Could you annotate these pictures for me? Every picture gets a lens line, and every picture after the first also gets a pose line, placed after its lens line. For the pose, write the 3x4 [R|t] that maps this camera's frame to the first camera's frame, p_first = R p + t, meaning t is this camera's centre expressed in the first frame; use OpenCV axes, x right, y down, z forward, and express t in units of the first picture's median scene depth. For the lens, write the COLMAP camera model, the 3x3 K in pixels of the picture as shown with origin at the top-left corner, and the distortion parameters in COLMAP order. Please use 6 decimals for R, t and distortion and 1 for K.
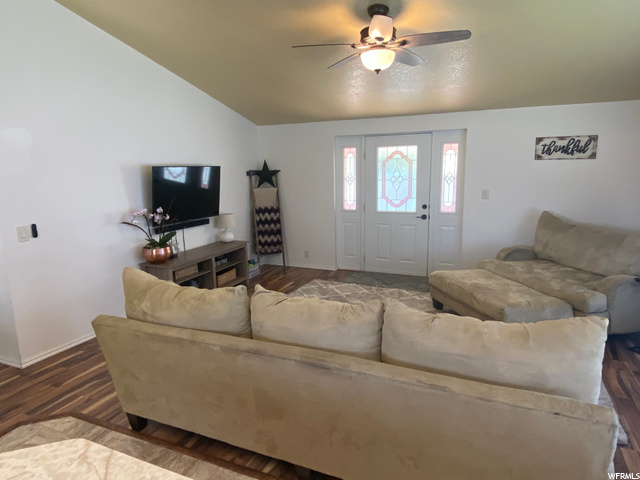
lens RADIAL K [[410.3, 0, 317.7], [0, 410.3, 238.1], [0, 0, 1]] dist [0.098259, -0.124806]
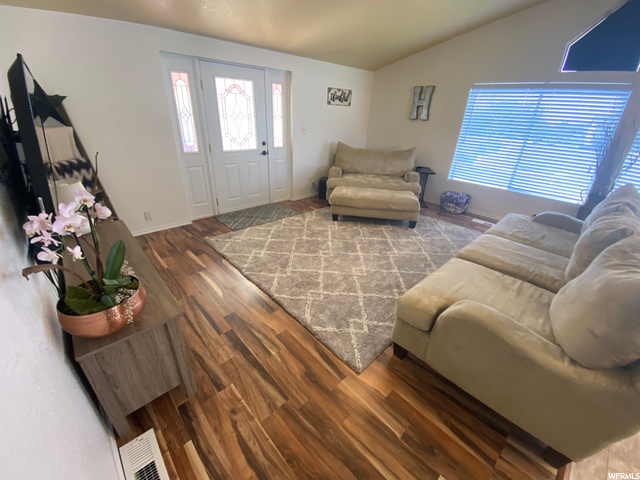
lens RADIAL K [[261.7, 0, 317.5], [0, 261.7, 236.6], [0, 0, 1]] dist [0.036203, -0.027811]
pose [[0.386206, -0.366431, 0.846506, -0.410712], [0.115273, 0.929688, 0.349847, -0.076743], [-0.915181, -0.037534, 0.401291, 0.586590]]
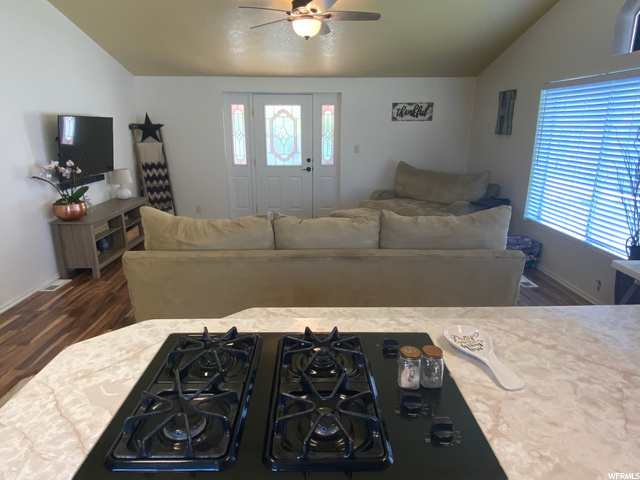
lens RADIAL K [[410.3, 0, 317.7], [0, 410.3, 238.1], [0, 0, 1]] dist [0.098259, -0.124806]
pose [[0.906680, -0.090677, 0.411957, -0.224546], [0.055268, 0.993739, 0.097094, 0.031992], [-0.418182, -0.065265, 0.906015, -0.076851]]
